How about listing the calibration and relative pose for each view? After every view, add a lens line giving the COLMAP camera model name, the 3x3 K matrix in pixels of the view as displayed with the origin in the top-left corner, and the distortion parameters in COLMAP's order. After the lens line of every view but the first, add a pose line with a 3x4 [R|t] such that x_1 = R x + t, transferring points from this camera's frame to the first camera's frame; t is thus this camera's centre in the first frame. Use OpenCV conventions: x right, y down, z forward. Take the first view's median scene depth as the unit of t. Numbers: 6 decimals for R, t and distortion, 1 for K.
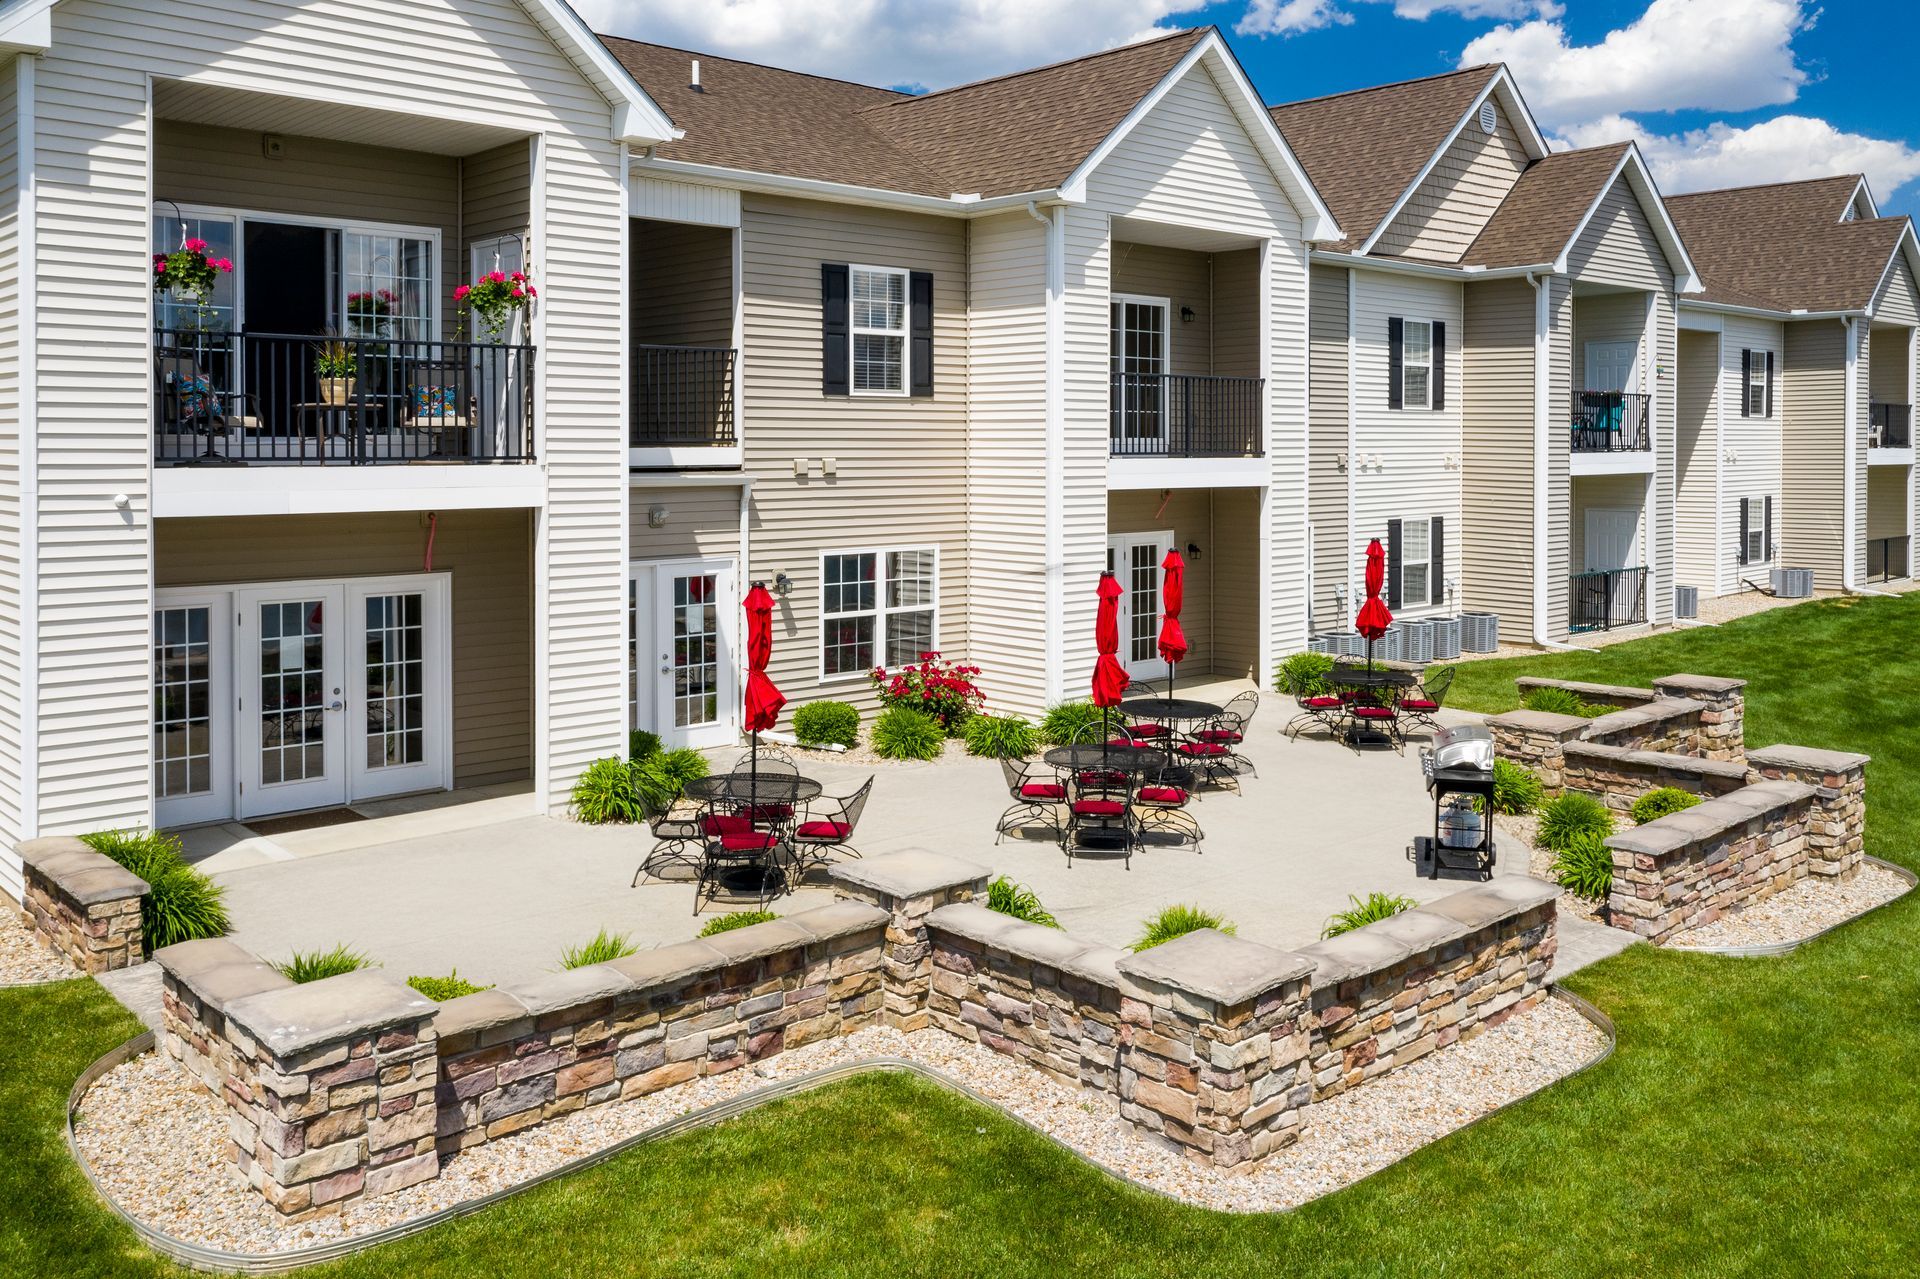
lens RADIAL K [[1567.4, 0, 955.5], [0, 1567.4, 590.9], [0, 0, 1]] dist [0.000751, 0.010535]
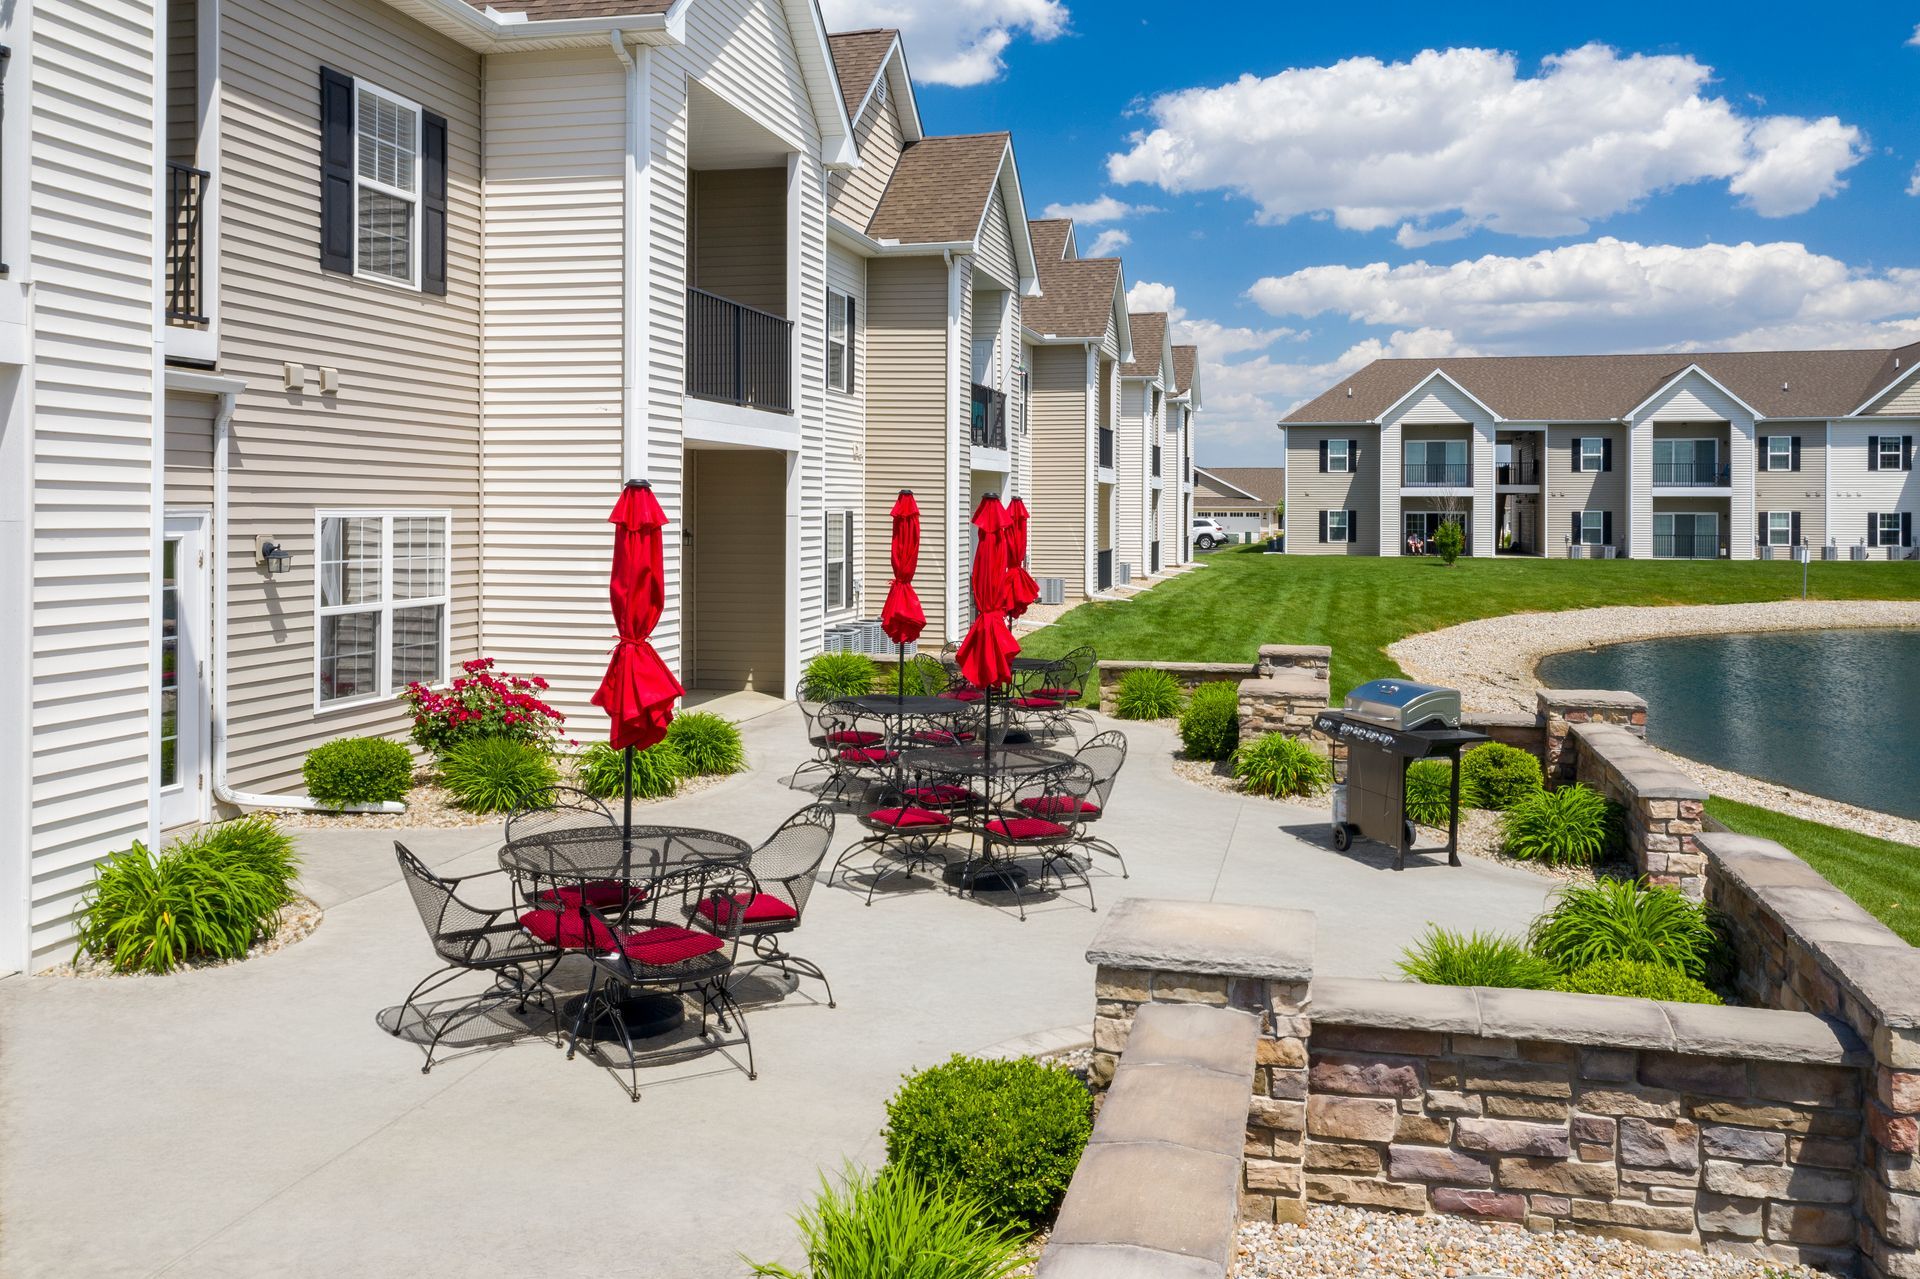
lens RADIAL K [[1567.4, 0, 955.5], [0, 1567.4, 590.9], [0, 0, 1]] dist [0.000751, 0.010535]
pose [[0.828735, -0.023335, 0.559155, -0.229951], [0.043838, 0.998767, -0.023291, 0.034548], [-0.557922, 0.043814, 0.828736, 0.315331]]
